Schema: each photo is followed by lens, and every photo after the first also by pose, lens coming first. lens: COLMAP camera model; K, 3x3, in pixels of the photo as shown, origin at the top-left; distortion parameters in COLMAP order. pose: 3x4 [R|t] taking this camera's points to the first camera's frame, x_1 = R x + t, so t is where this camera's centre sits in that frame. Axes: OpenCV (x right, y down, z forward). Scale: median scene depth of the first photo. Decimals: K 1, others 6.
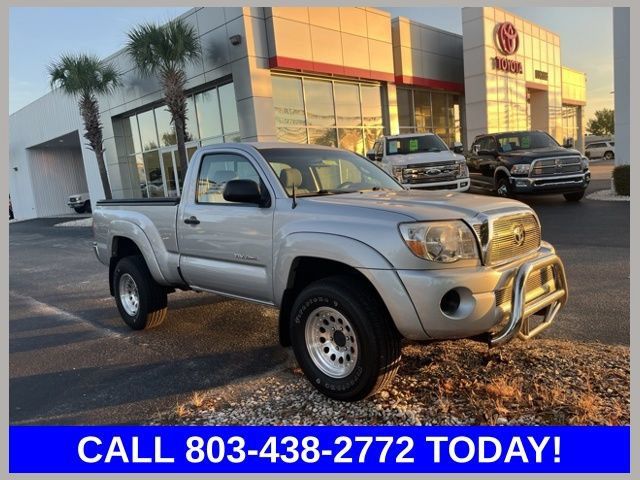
lens RADIAL K [[487.6, 0, 326.7], [0, 487.6, 235.1], [0, 0, 1]] dist [0.058395, -0.085280]
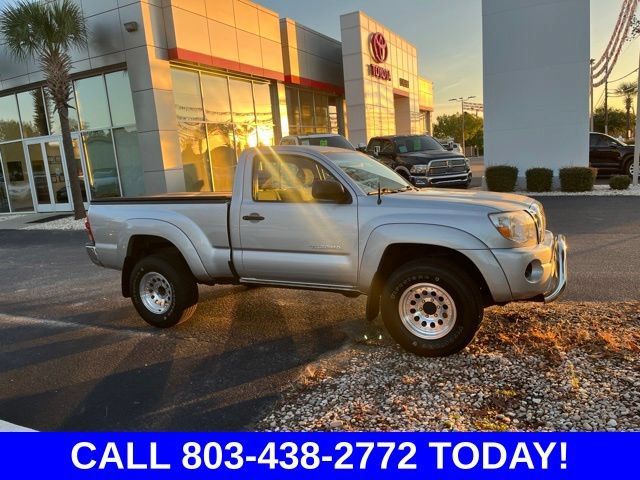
lens RADIAL K [[487.6, 0, 350.0], [0, 487.6, 232.4], [0, 0, 1]] dist [0.058395, -0.085280]
pose [[0.949659, -0.029821, 0.311862, -0.116932], [0.029364, 0.999550, 0.006162, 0.001159], [-0.311906, 0.003306, 0.950107, -0.025545]]
